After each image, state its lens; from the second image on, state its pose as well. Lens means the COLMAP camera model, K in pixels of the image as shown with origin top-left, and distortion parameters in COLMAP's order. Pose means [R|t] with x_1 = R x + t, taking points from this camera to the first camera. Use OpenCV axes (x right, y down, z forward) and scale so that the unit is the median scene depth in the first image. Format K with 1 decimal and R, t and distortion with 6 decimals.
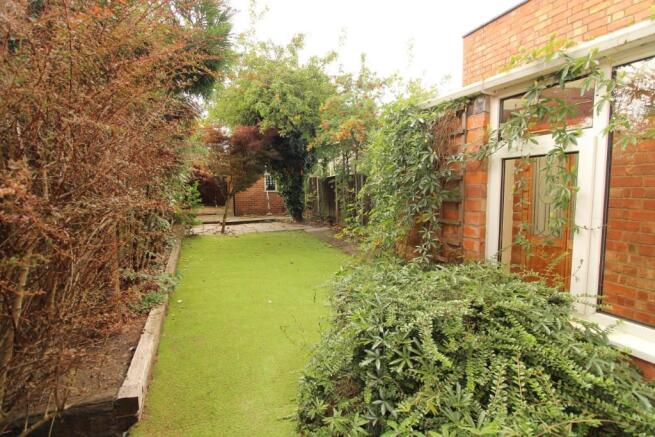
lens RADIAL K [[305.5, 0, 328.5], [0, 305.5, 217.0], [0, 0, 1]] dist [-0.023621, -0.003950]
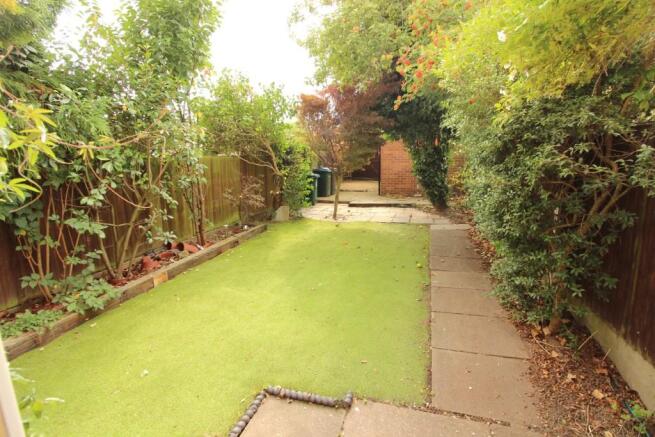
lens RADIAL K [[305.5, 0, 326.2], [0, 305.5, 213.6], [0, 0, 1]] dist [-0.023621, -0.003950]
pose [[0.769777, 0.101258, -0.630230, 0.170220], [-0.048202, 0.993740, 0.100788, -0.040892], [0.636490, -0.047206, 0.769839, 0.288307]]
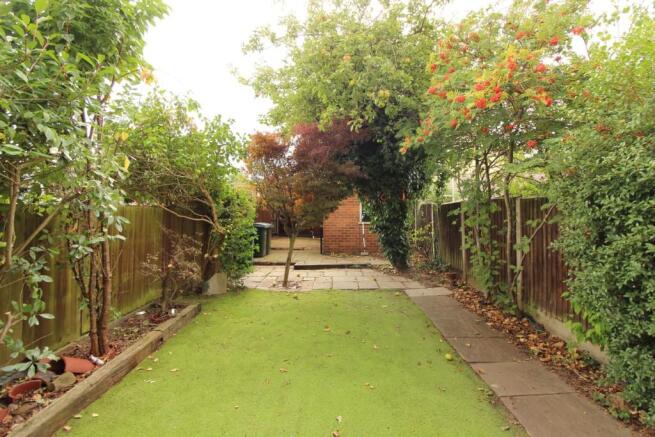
lens RADIAL K [[305.5, 0, 328.7], [0, 305.5, 208.1], [0, 0, 1]] dist [-0.023621, -0.003950]
pose [[0.928063, -0.001859, -0.372418, 0.004332], [-0.041553, 0.993227, -0.108509, -0.046118], [0.370098, 0.116178, 0.921700, 0.345642]]
